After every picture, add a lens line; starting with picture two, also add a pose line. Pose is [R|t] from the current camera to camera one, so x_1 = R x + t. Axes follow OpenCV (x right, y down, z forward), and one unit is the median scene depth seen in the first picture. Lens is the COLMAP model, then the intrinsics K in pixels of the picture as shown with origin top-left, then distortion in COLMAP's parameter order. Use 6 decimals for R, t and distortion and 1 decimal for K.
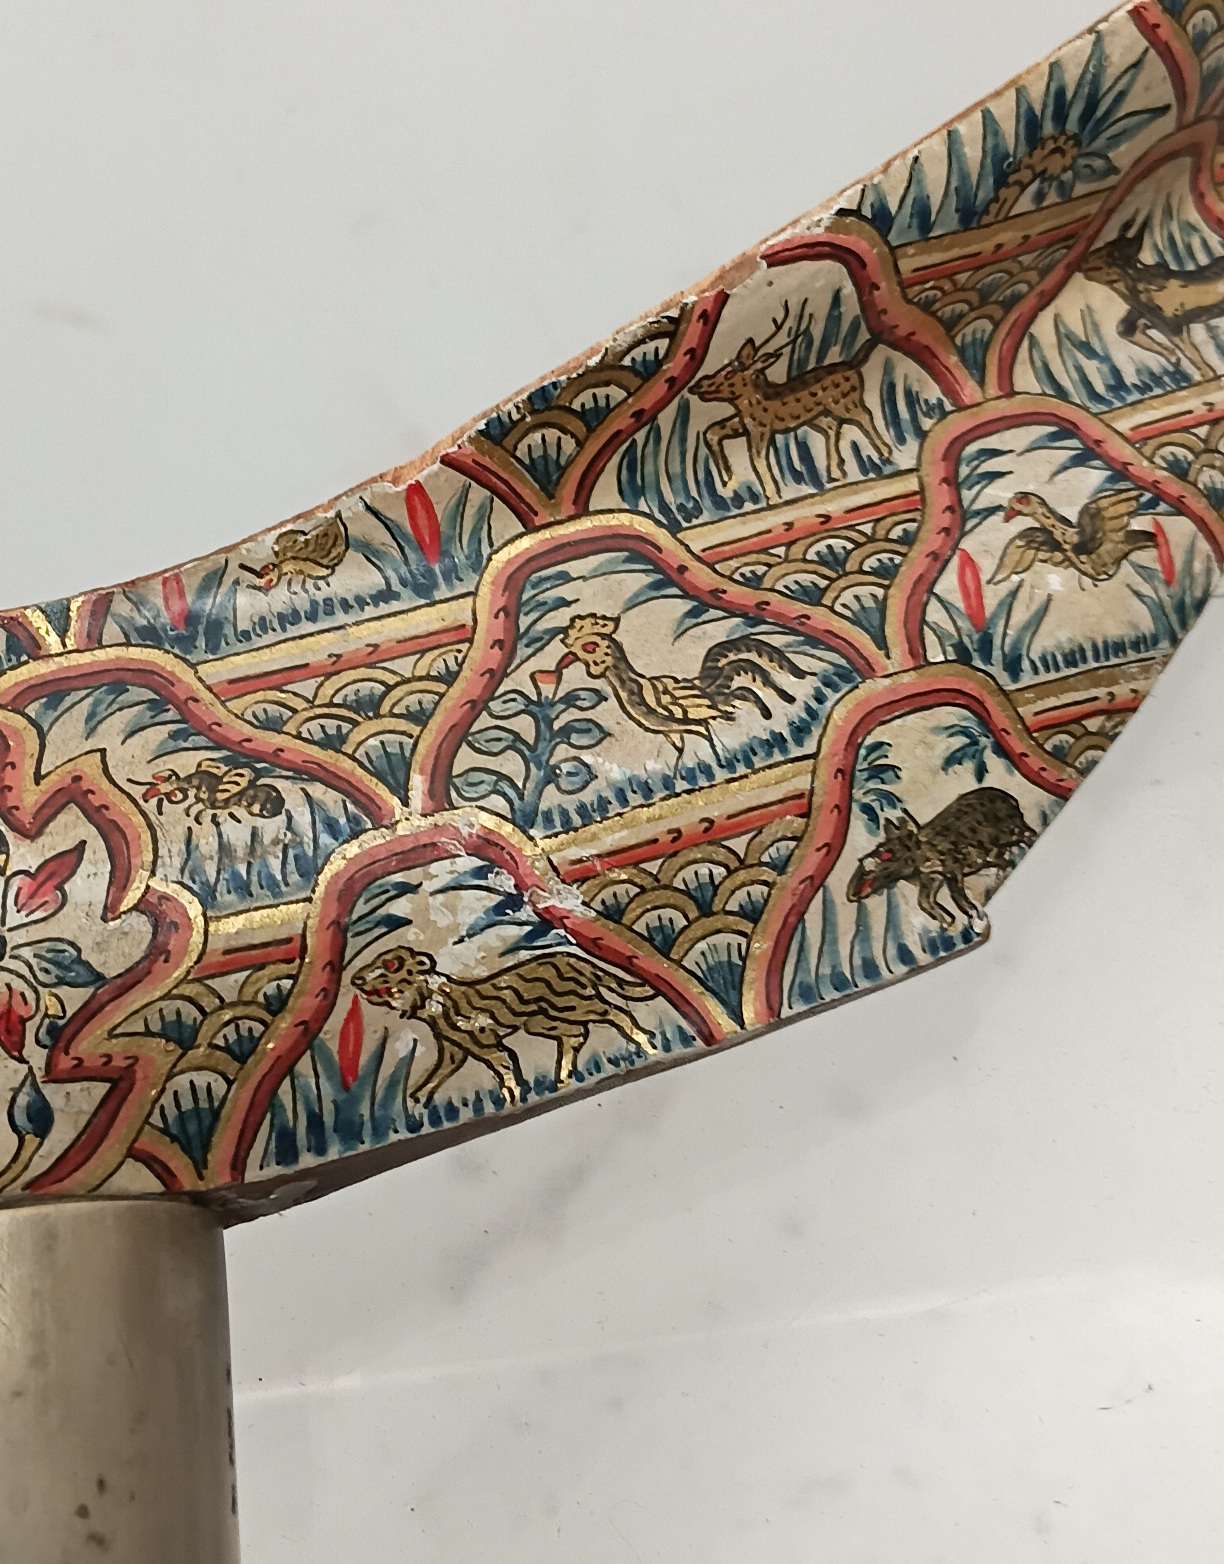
lens RADIAL K [[2547.9, 0, 630.9], [0, 2547.9, 776.1], [0, 0, 1]] dist [0.079995, 0.016243]
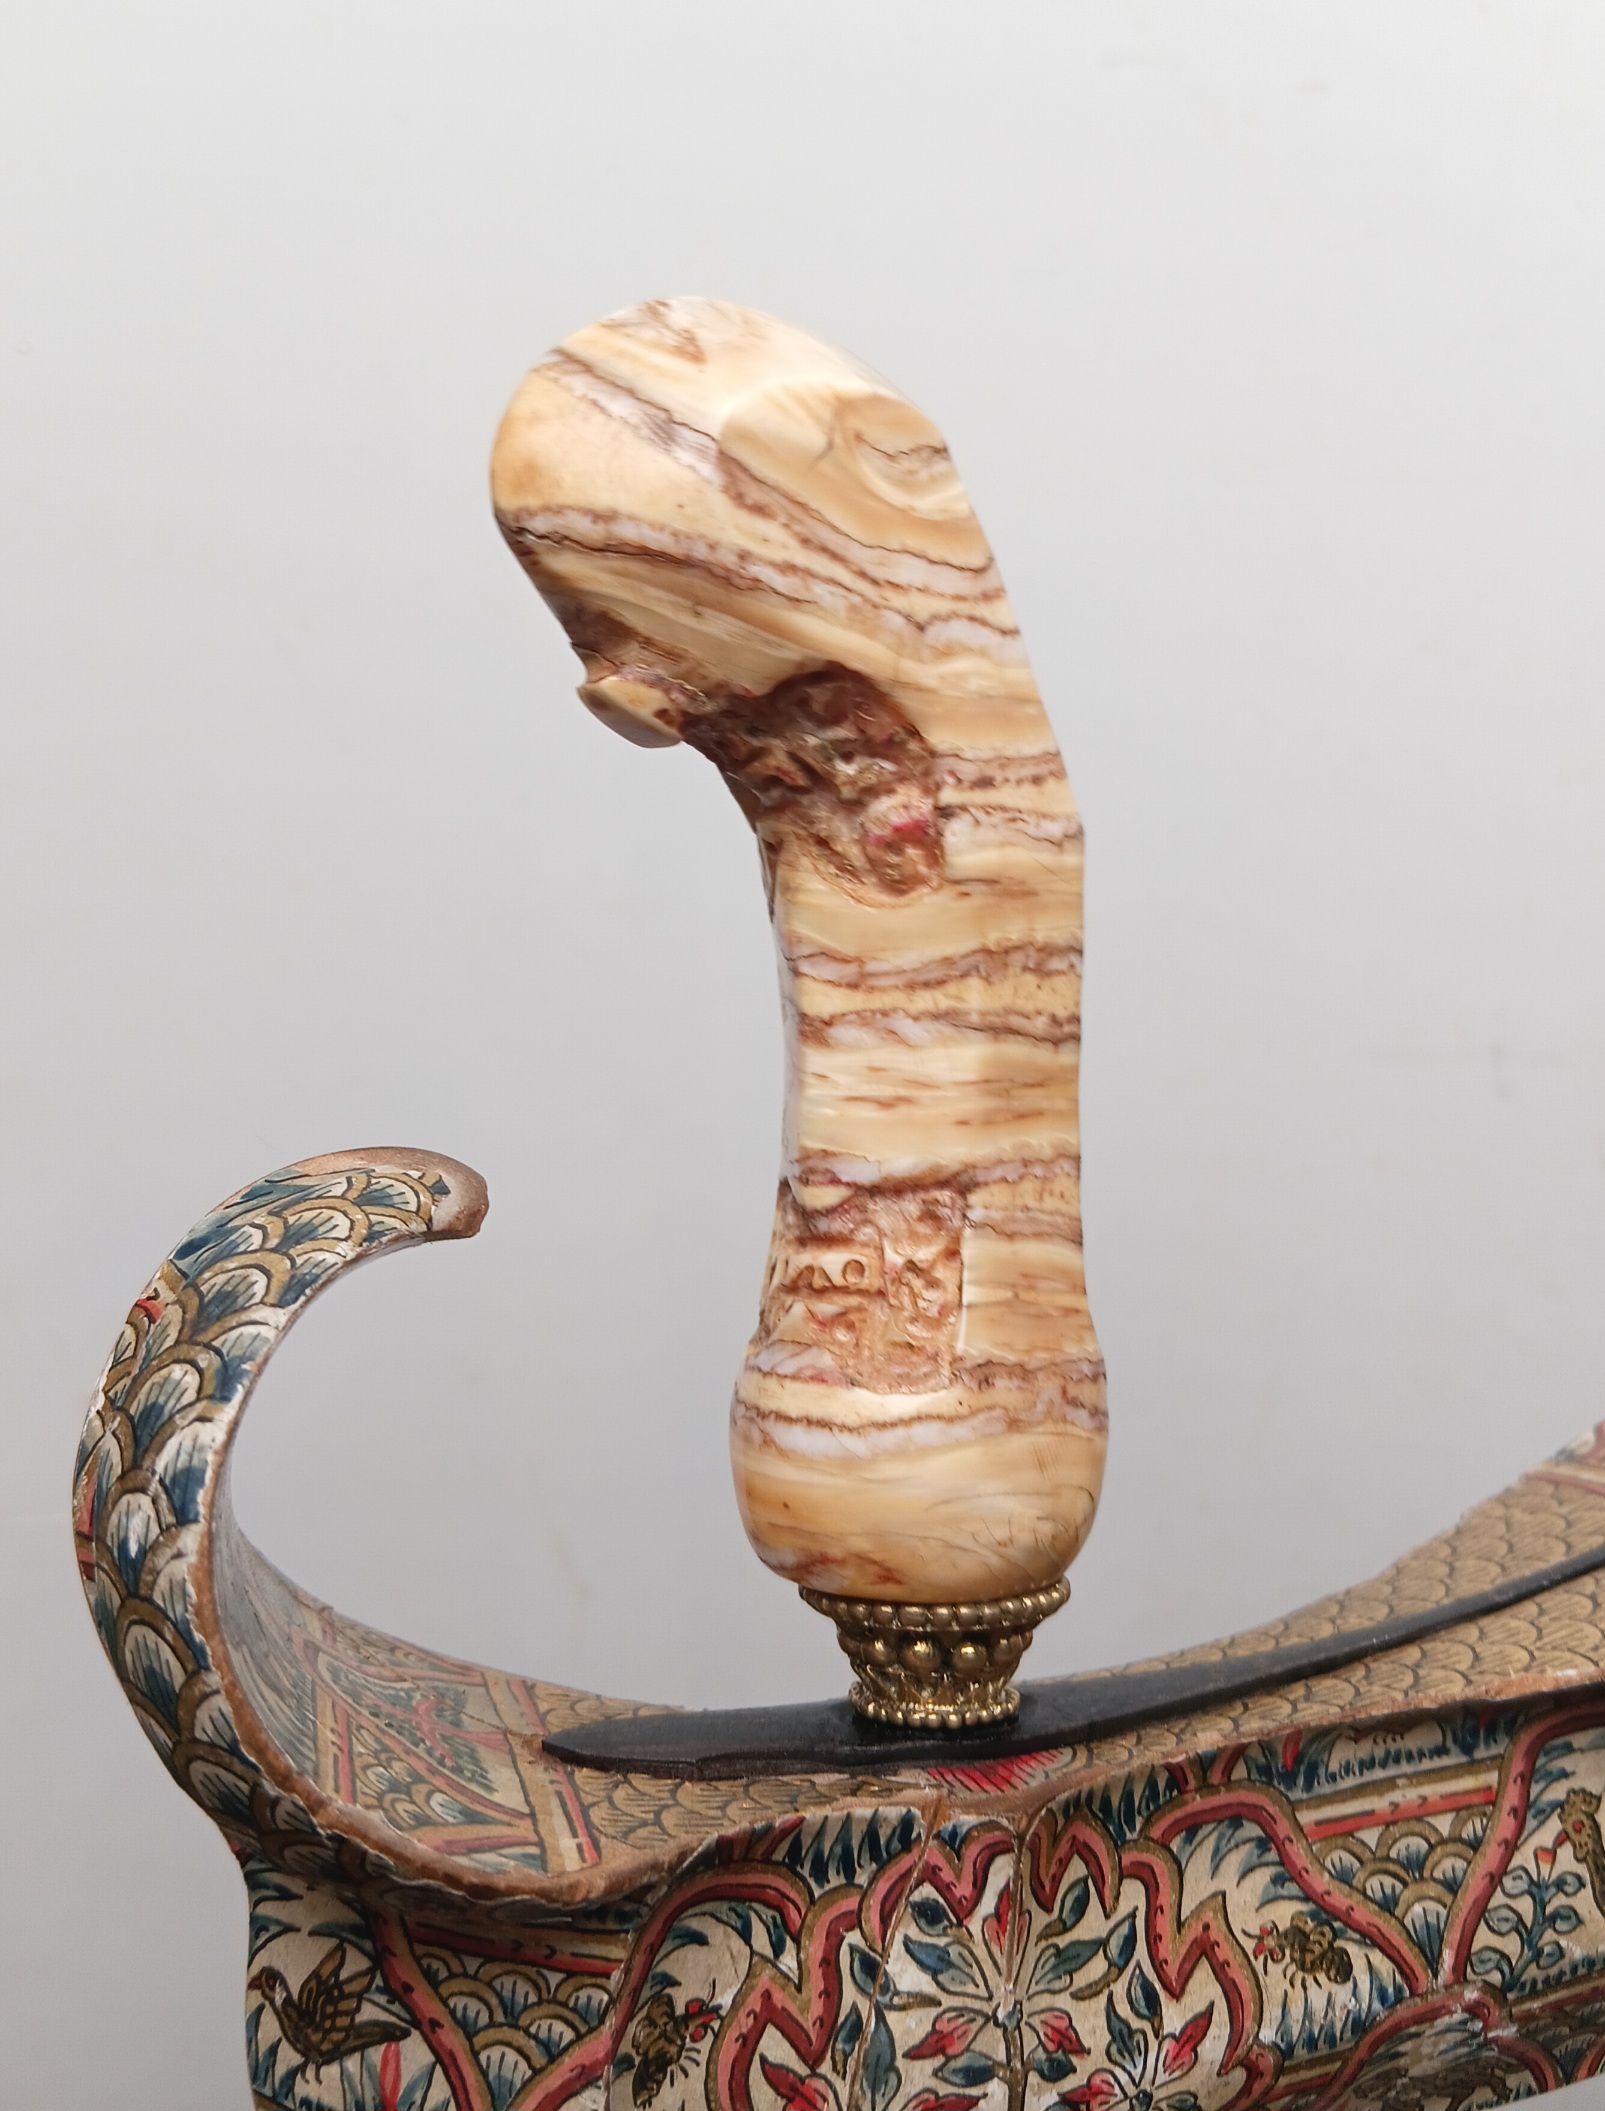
lens RADIAL K [[1918.8, 0, 828.9], [0, 1918.8, 1060.3], [0, 0, 1]] dist [0.101430, -0.299273]
pose [[0.955515, 0.249262, 0.157670, -0.605248], [-0.289893, 0.892196, 0.346336, -0.602266], [-0.054344, -0.376636, 0.924766, 0.301477]]
